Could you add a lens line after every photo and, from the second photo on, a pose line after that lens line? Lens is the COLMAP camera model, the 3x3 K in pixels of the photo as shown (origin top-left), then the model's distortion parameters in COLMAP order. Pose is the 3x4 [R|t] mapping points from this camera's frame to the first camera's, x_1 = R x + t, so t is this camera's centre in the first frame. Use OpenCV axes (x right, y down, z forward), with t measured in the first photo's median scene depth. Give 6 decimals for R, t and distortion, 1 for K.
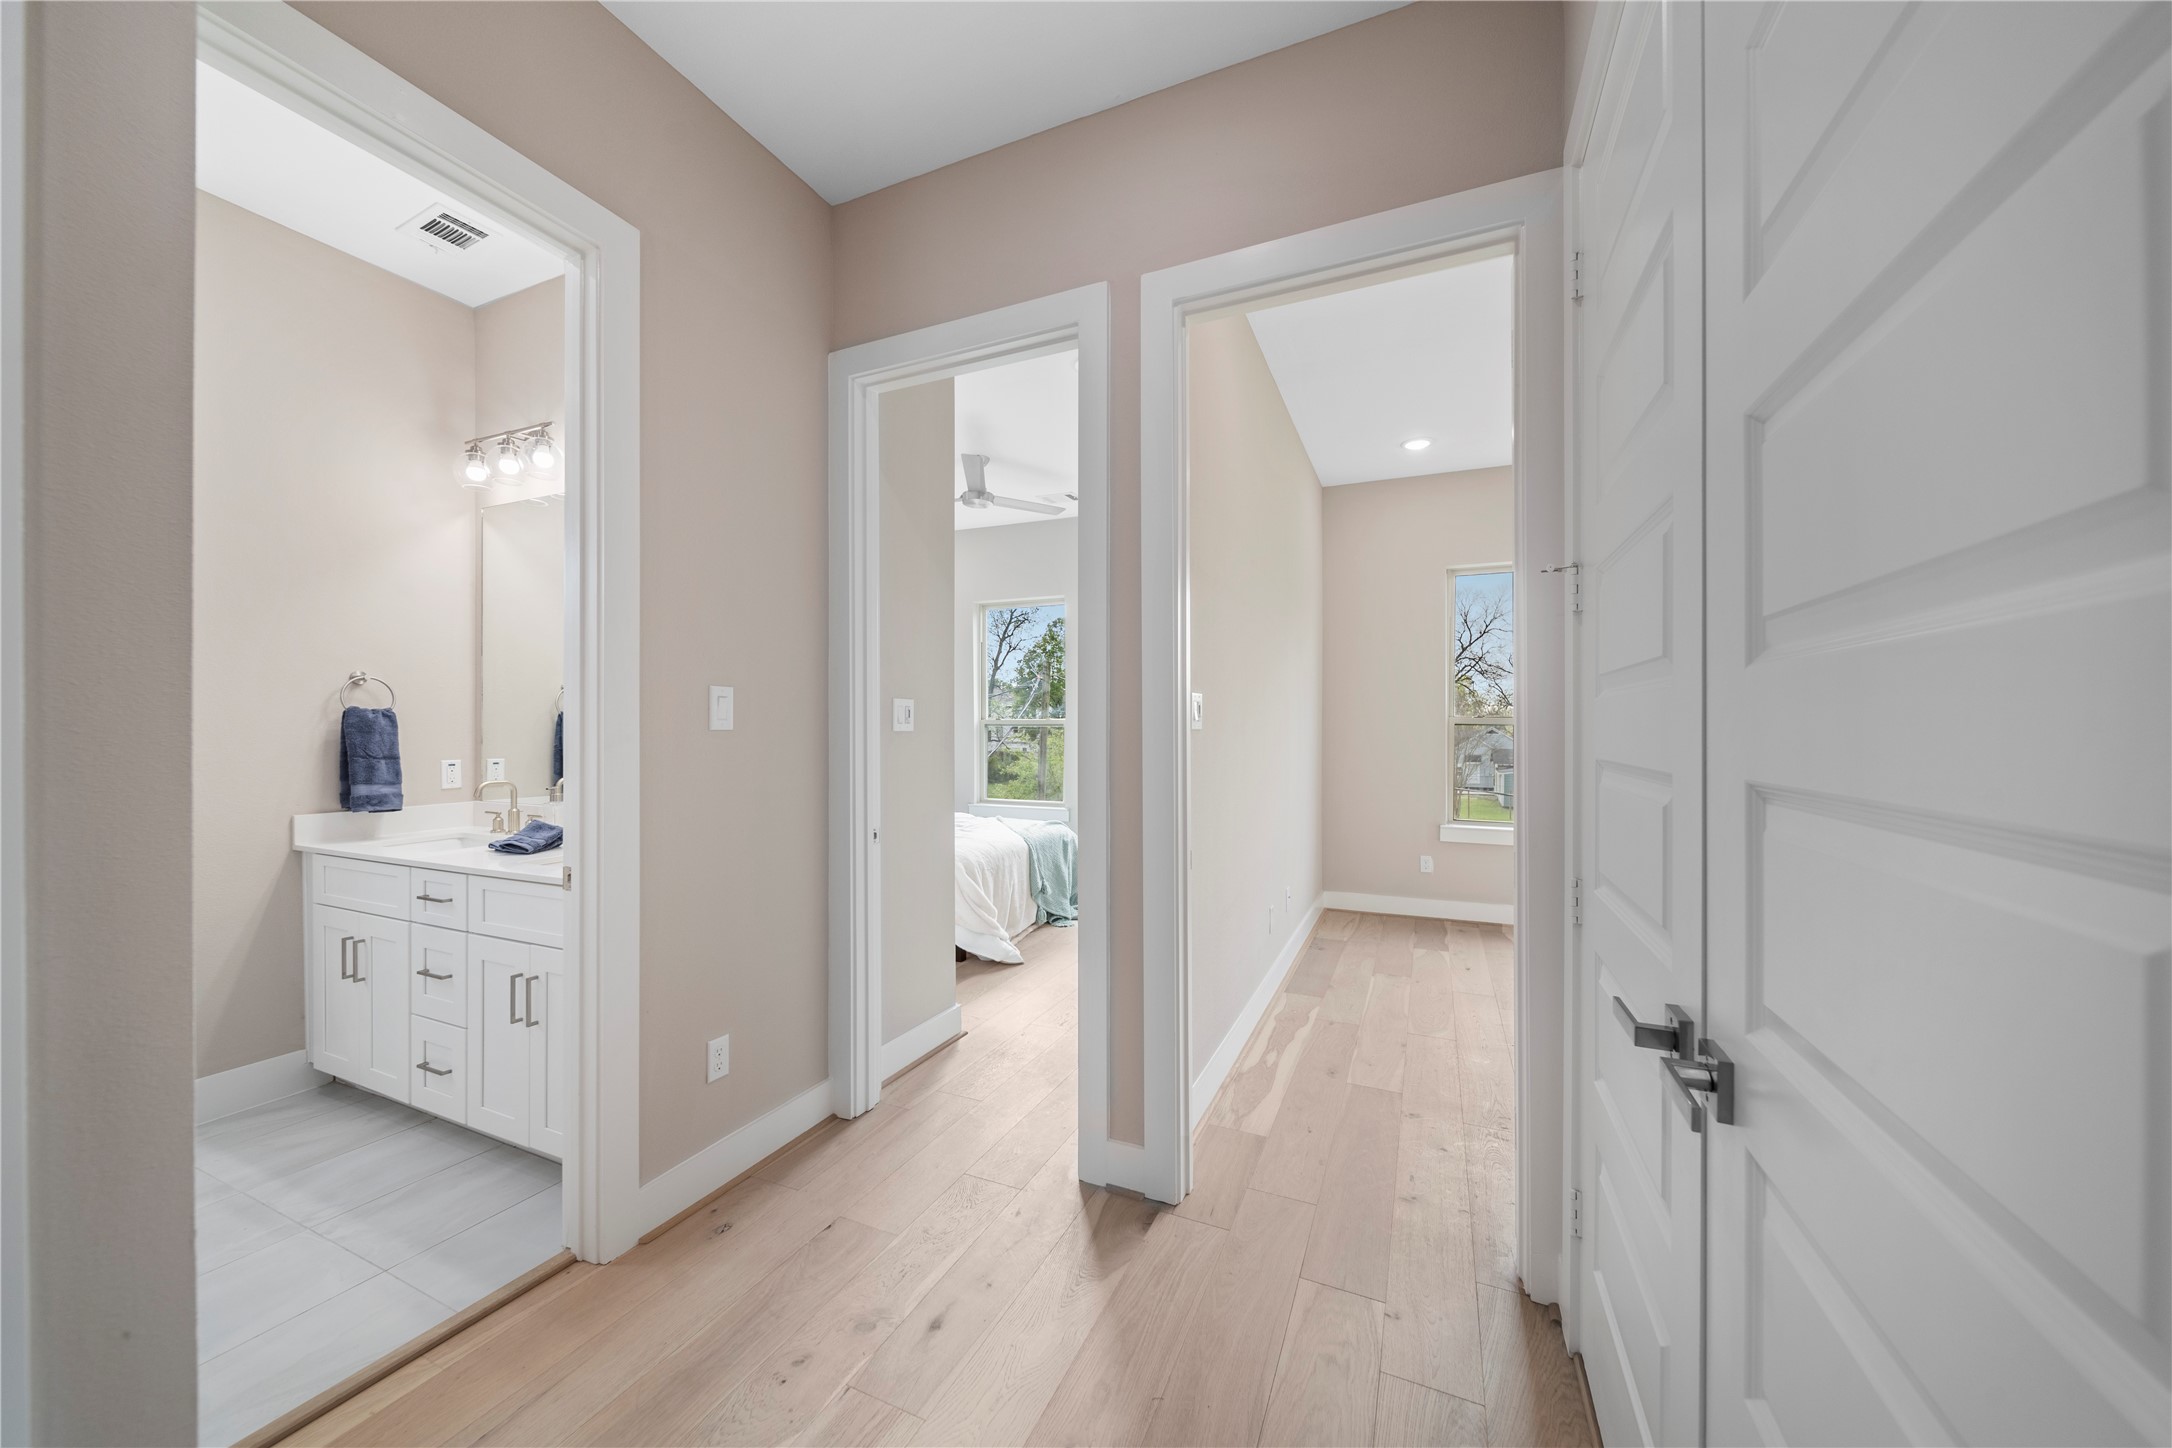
lens RADIAL K [[769.6, 0, 1090.5], [0, 769.6, 731.5], [0, 0, 1]] dist [-0.002962, -0.000186]
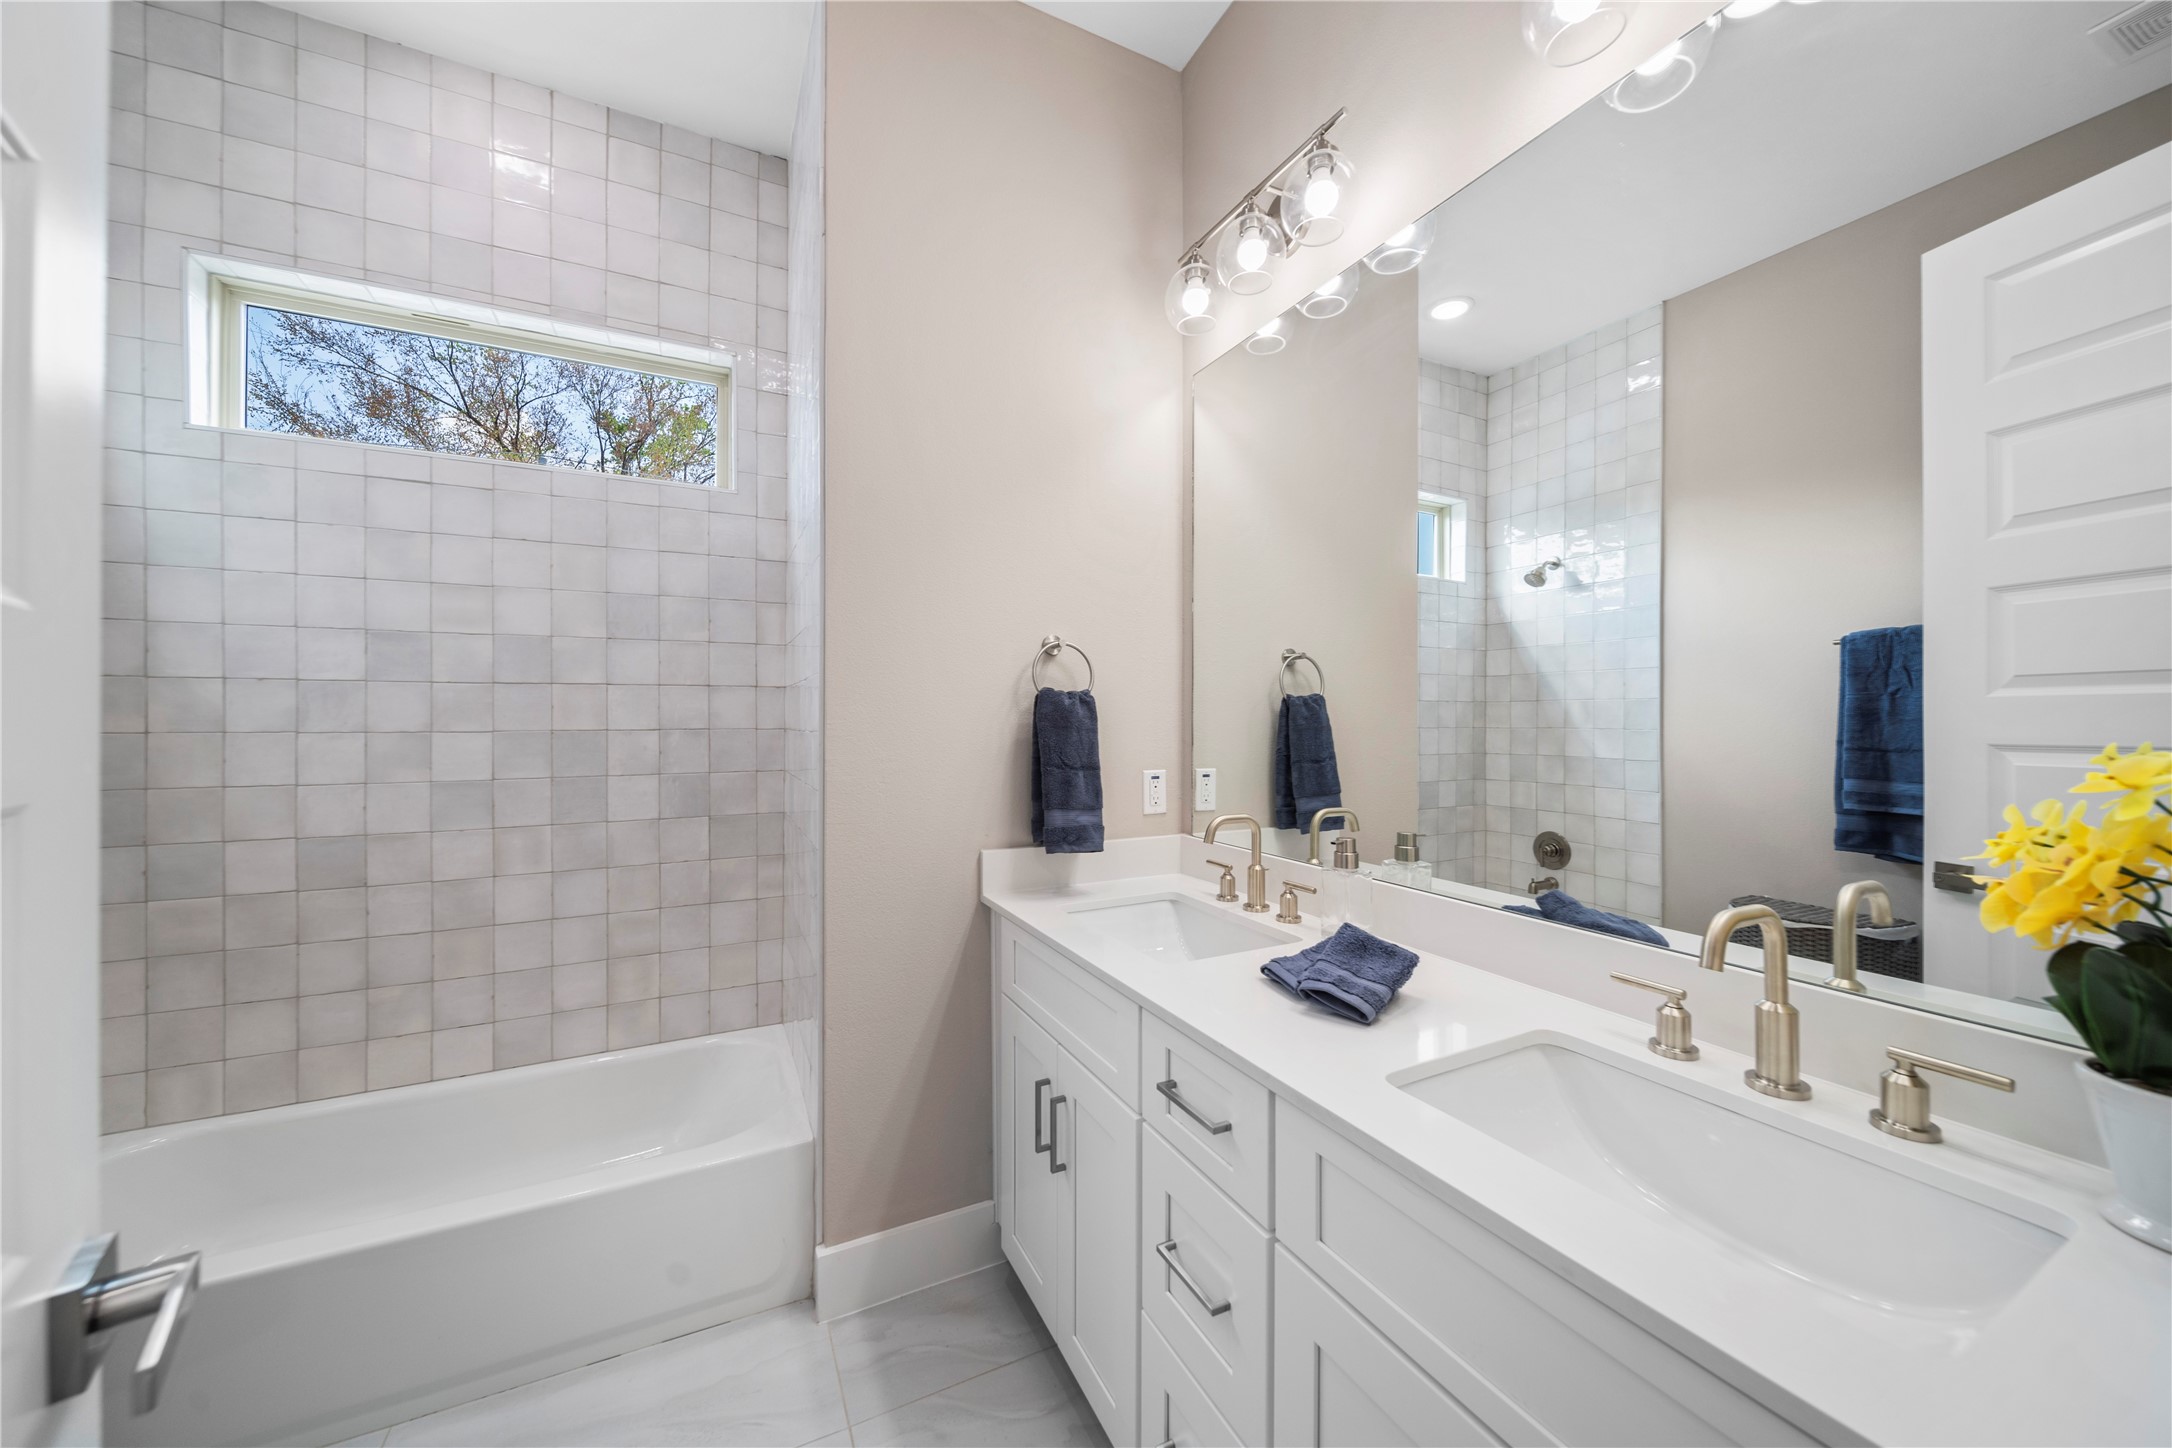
lens RADIAL K [[769.6, 0, 1083.3], [0, 769.6, 721.2], [0, 0, 1]] dist [-0.002962, -0.000186]
pose [[0.771092, 0.003625, -0.636714, -0.510007], [-0.002509, 0.999993, 0.002654, -0.005835], [0.636719, -0.000449, 0.771096, 0.505493]]
